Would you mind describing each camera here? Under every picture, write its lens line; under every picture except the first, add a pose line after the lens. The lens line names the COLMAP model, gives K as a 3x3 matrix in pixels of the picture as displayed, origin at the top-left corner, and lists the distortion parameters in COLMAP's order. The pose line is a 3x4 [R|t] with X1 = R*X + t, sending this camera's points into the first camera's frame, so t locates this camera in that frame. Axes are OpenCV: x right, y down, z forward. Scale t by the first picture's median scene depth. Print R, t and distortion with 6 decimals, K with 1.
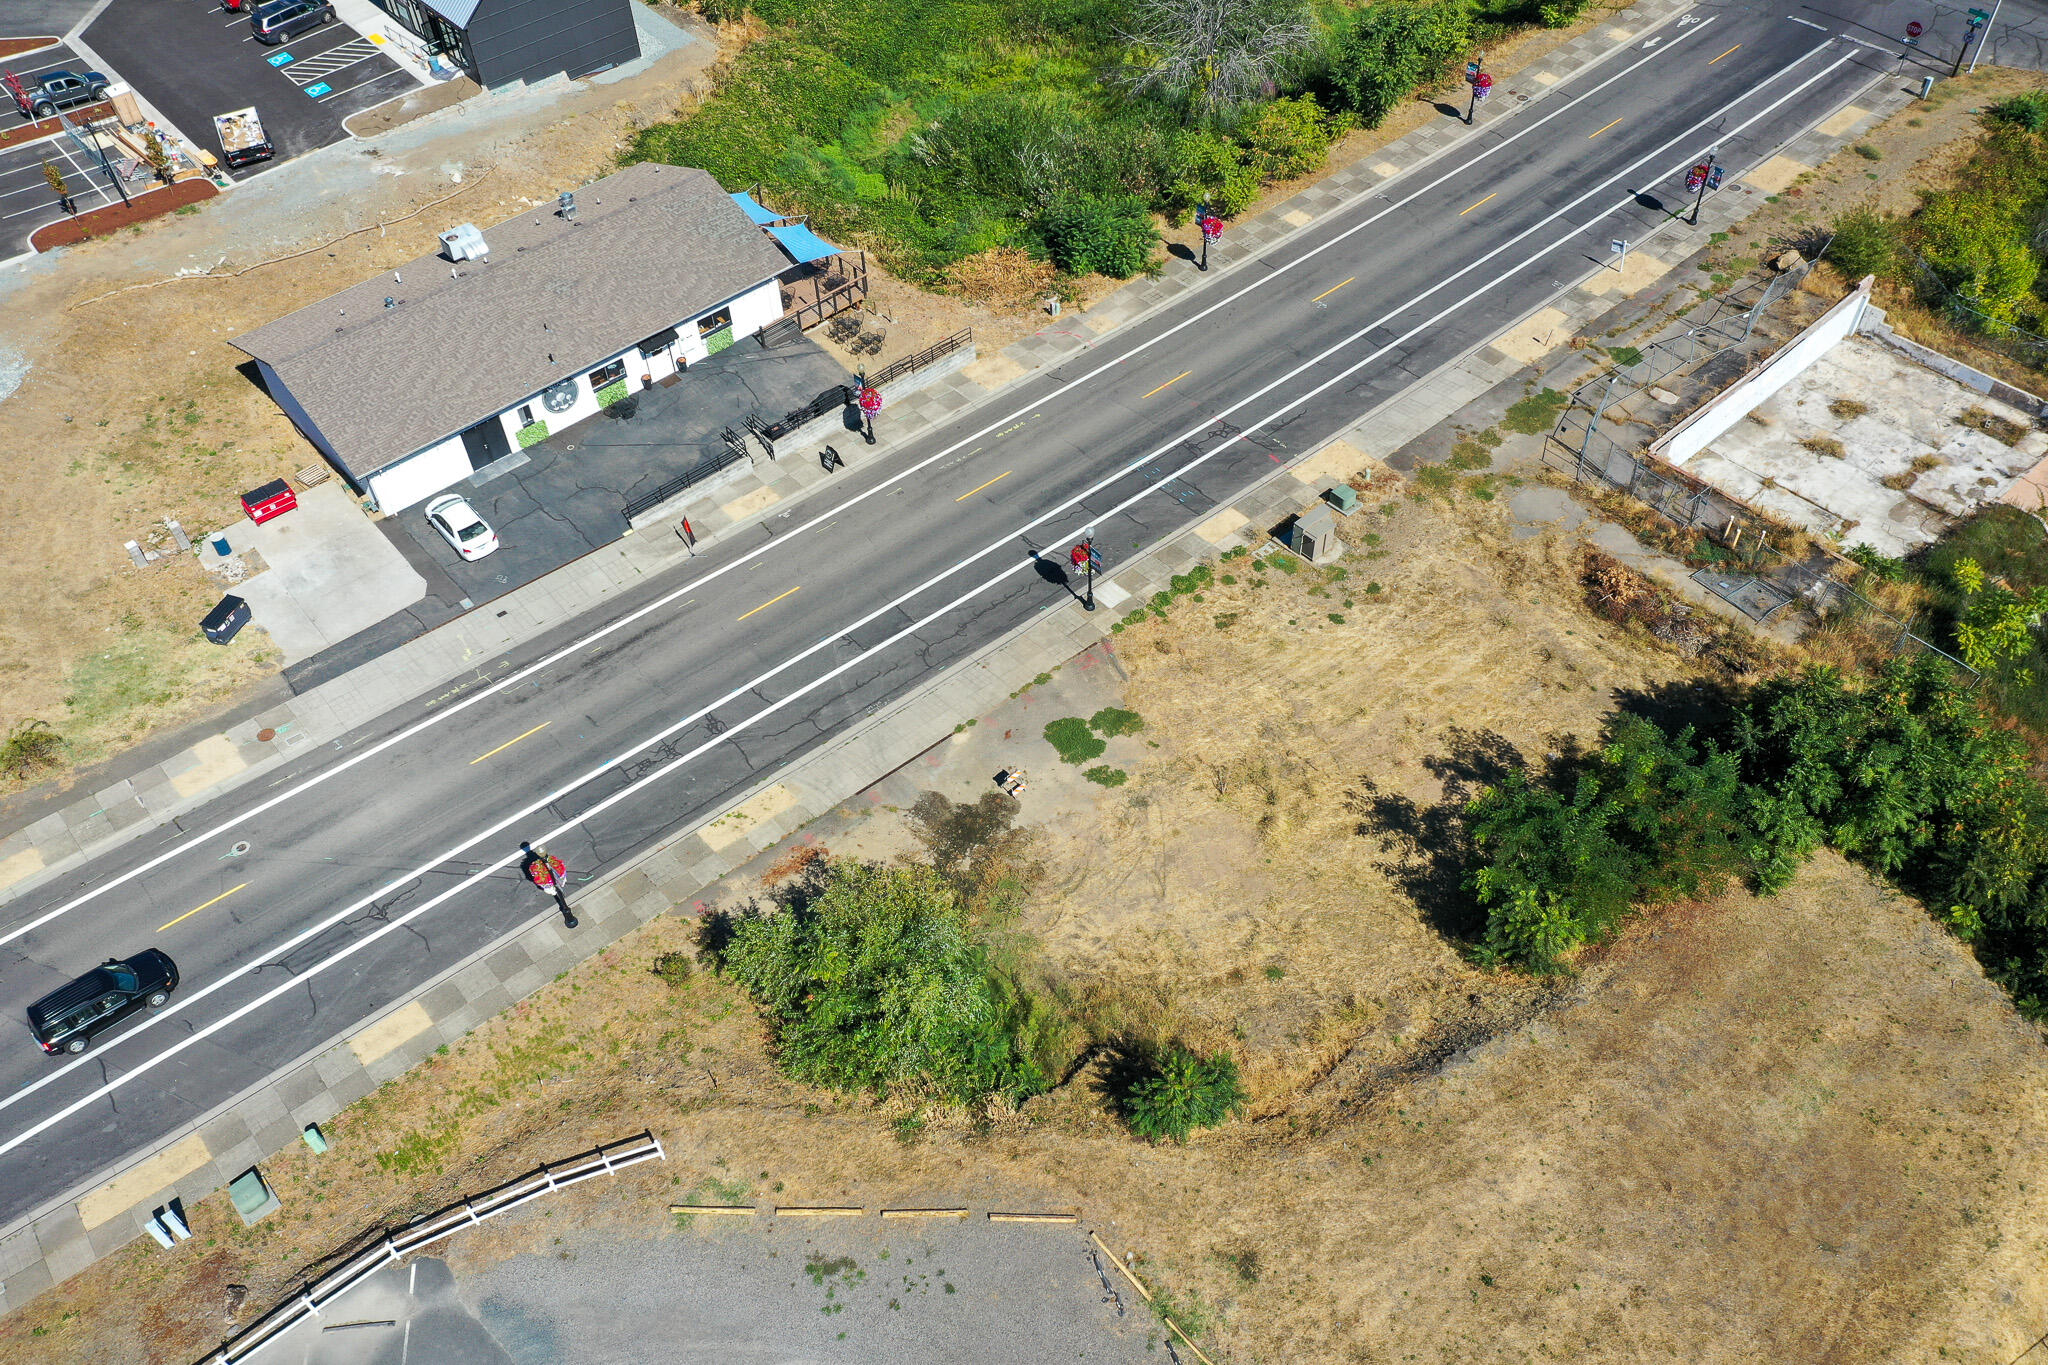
lens RADIAL K [[1625.9, 0, 1024.9], [0, 1625.9, 678.5], [0, 0, 1]] dist [0.010809, 0.005731]
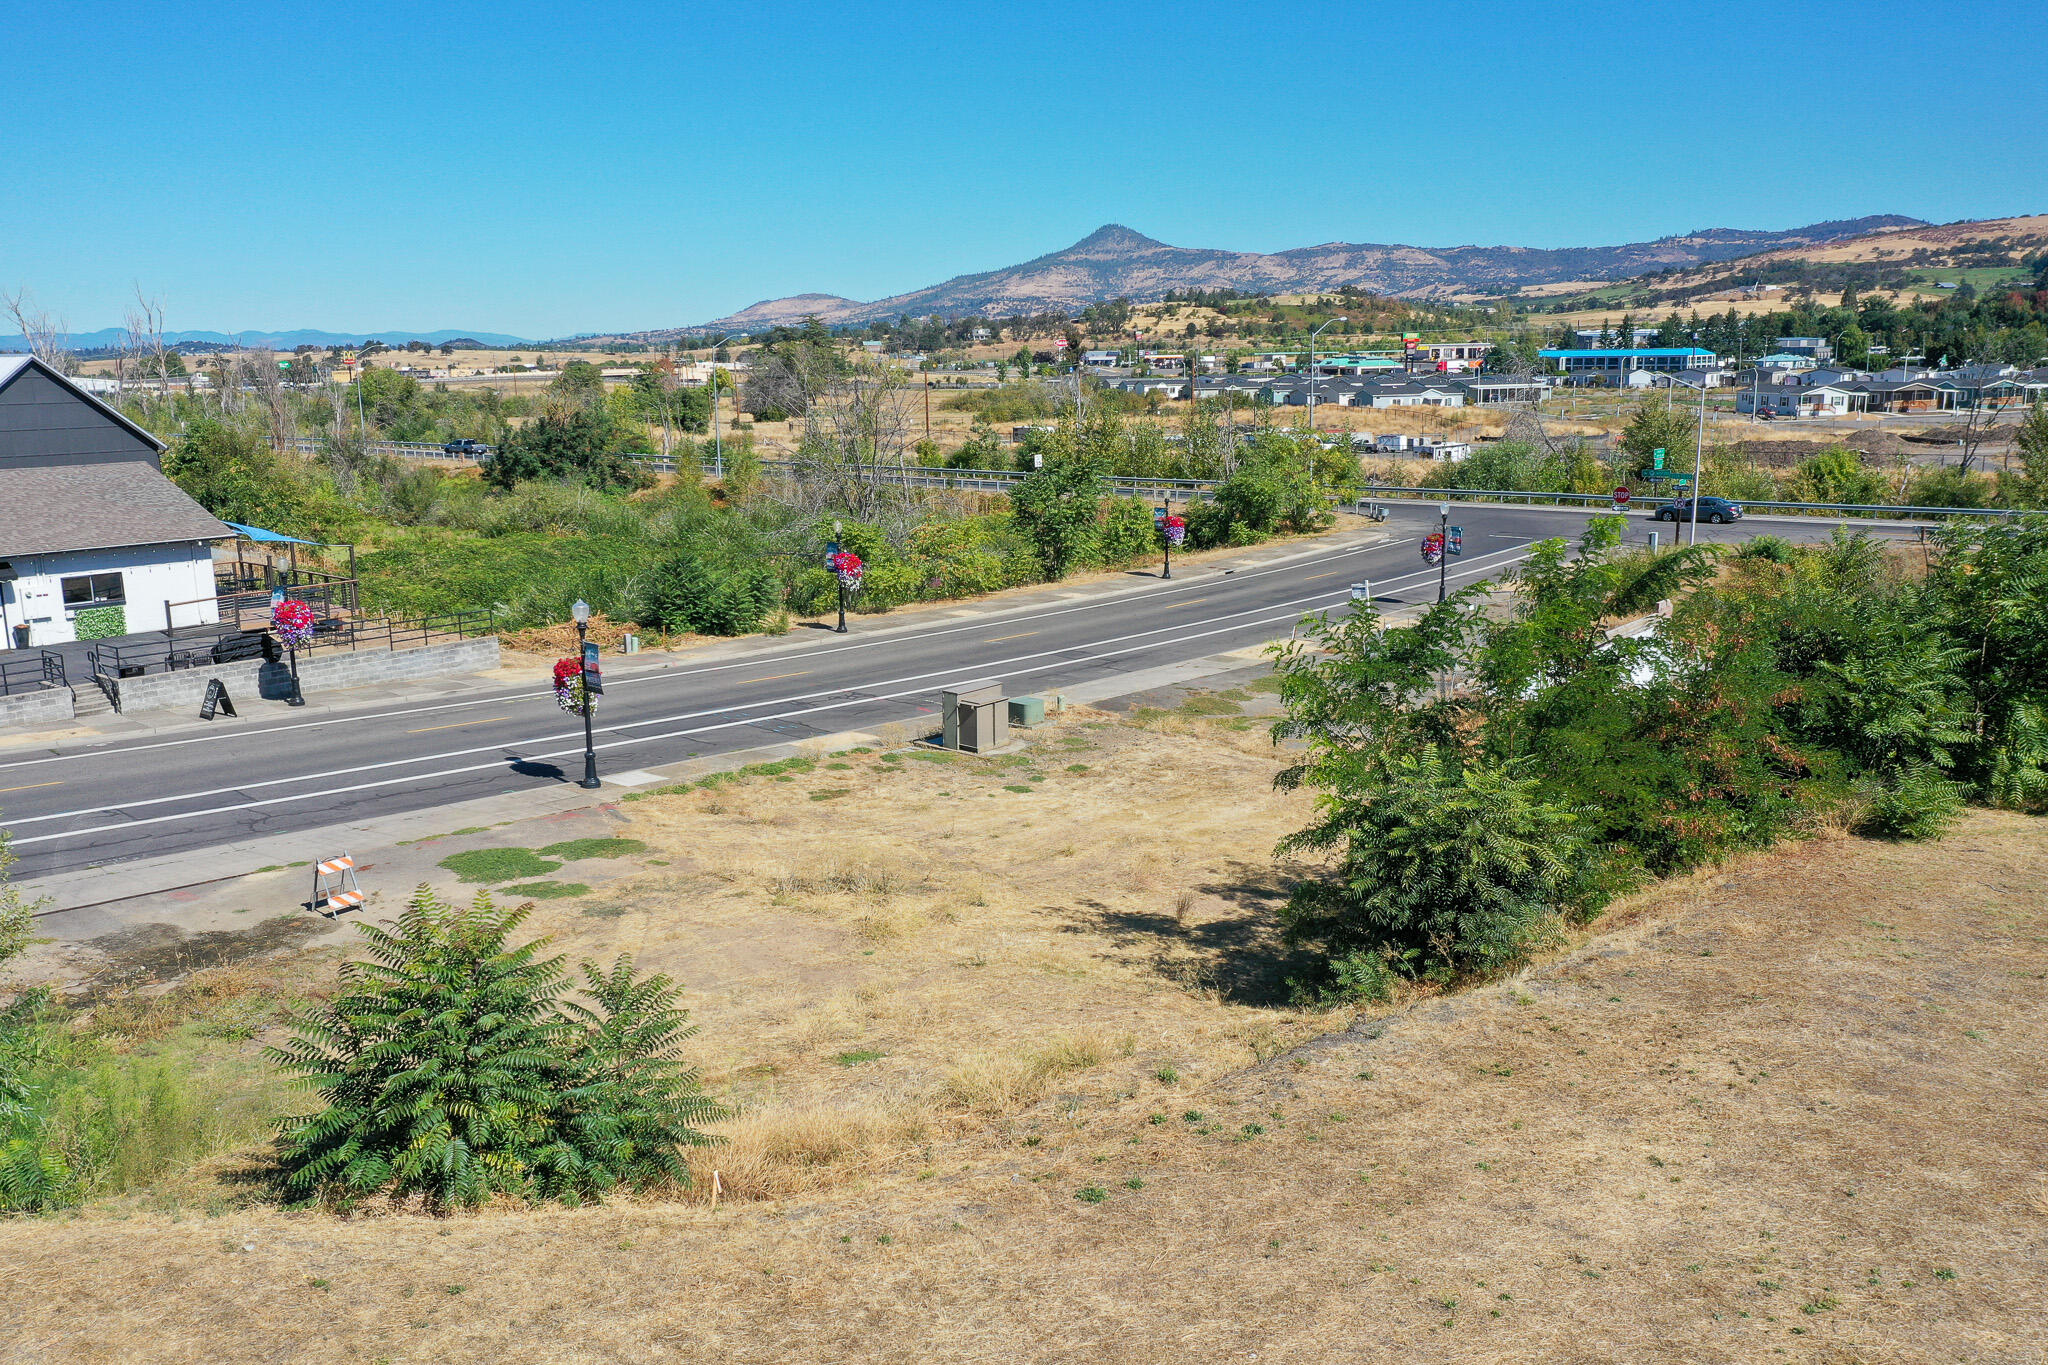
lens RADIAL K [[1627.7, 0, 1022.5], [0, 1627.7, 674.7], [0, 0, 1]] dist [0.012101, 0.004956]
pose [[0.990353, -0.003472, 0.138526, 0.101192], [0.084998, 0.804752, -0.587495, 0.250831], [-0.109439, 0.593601, 0.797283, 0.457356]]
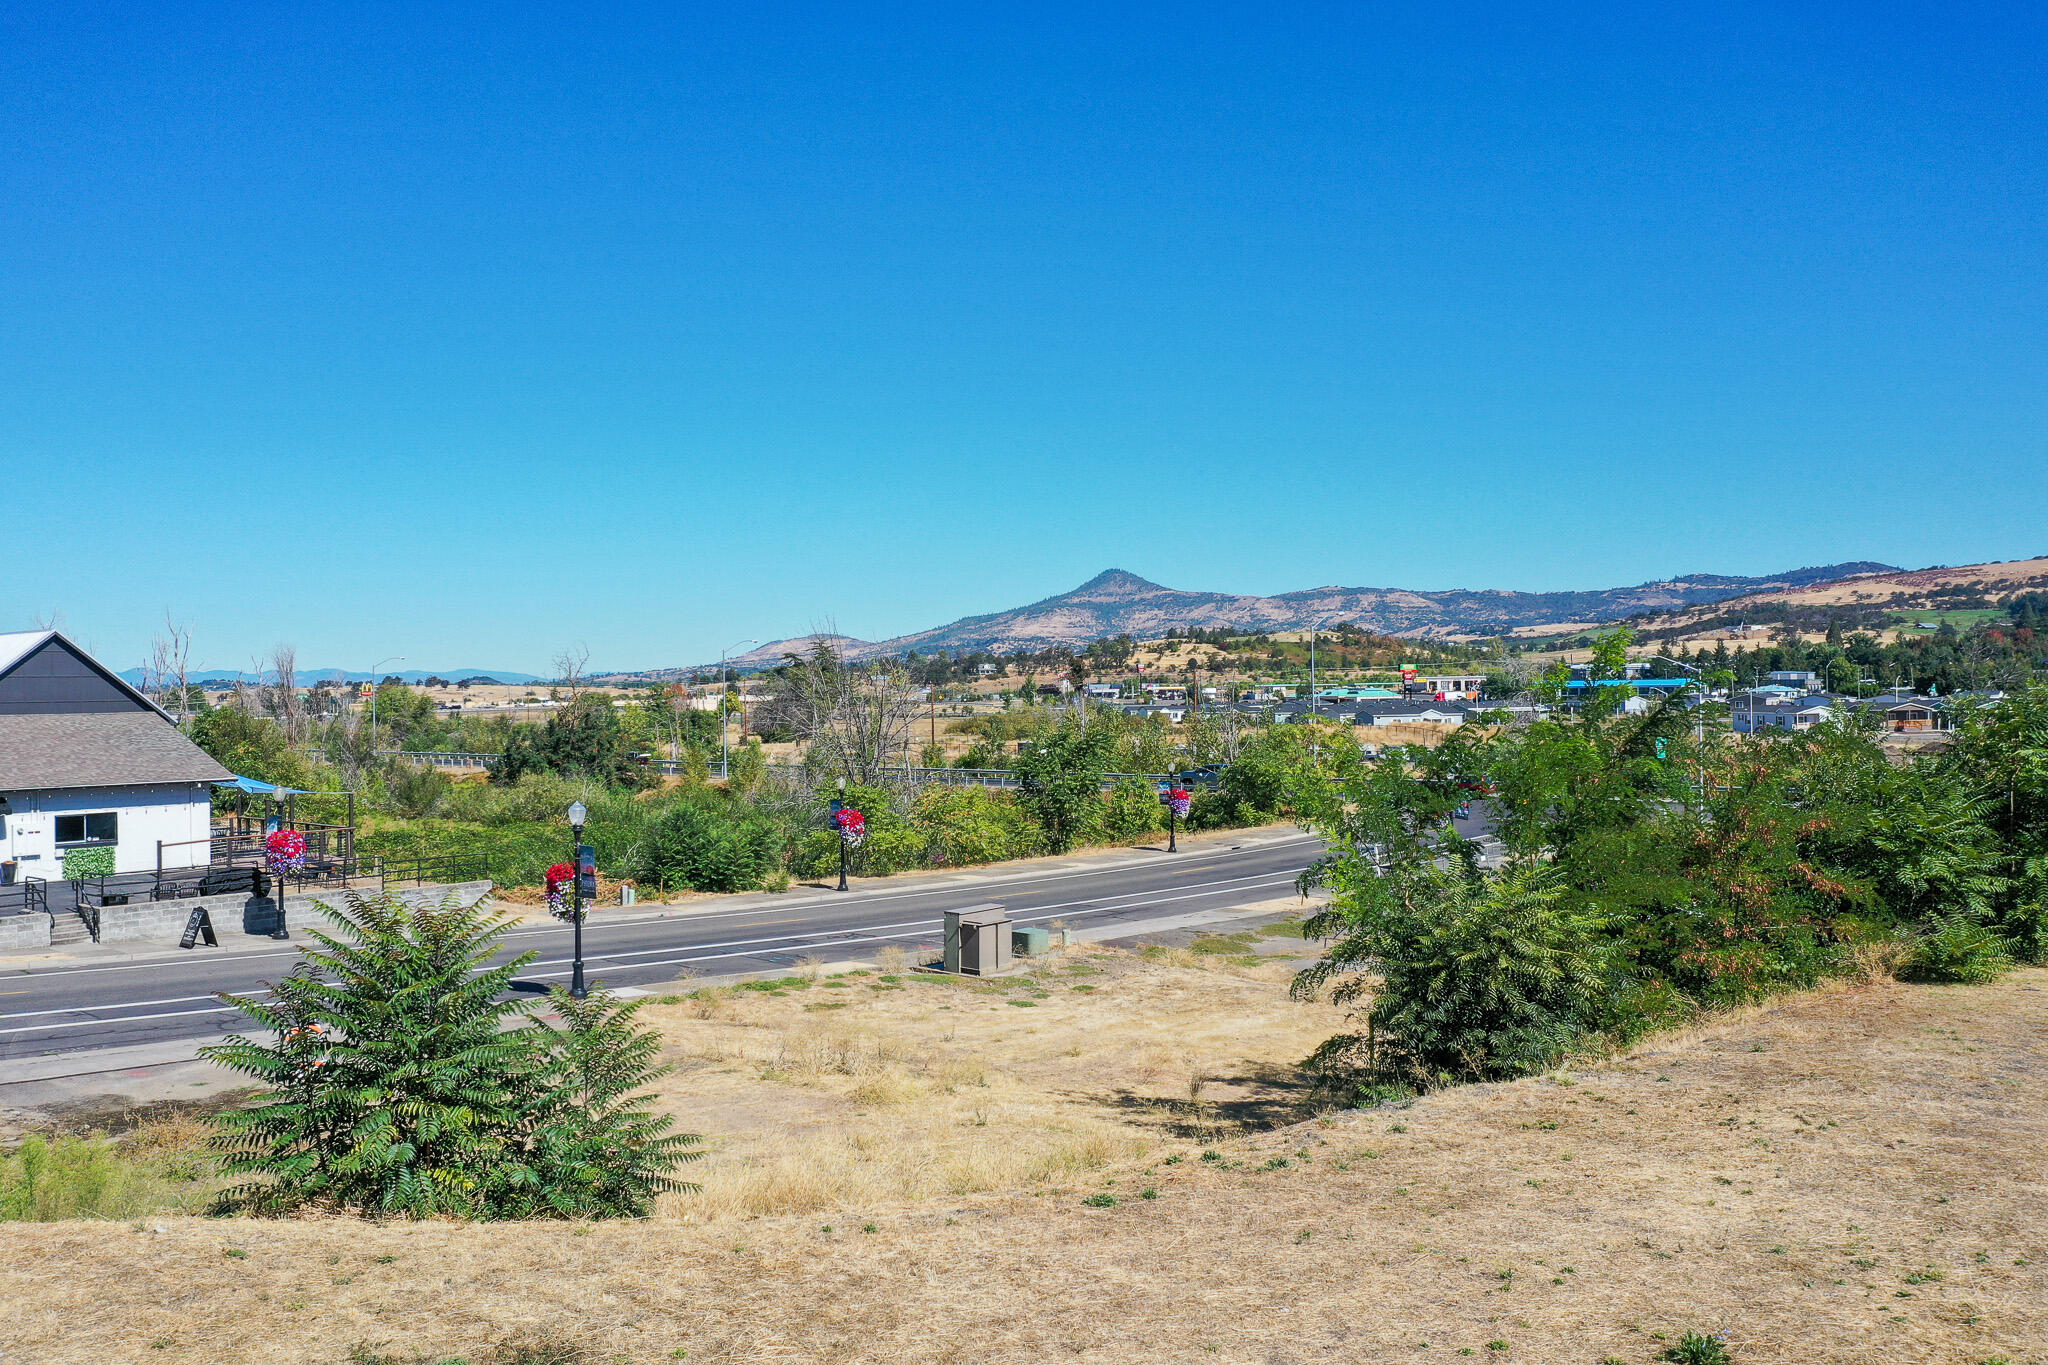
lens RADIAL K [[1627.7, 0, 1022.5], [0, 1627.7, 674.7], [0, 0, 1]] dist [0.012101, 0.004956]
pose [[0.990740, 0.025719, 0.133316, 0.102805], [0.082134, 0.668332, -0.739315, 0.277258], [-0.108114, 0.743418, 0.660031, 0.489766]]
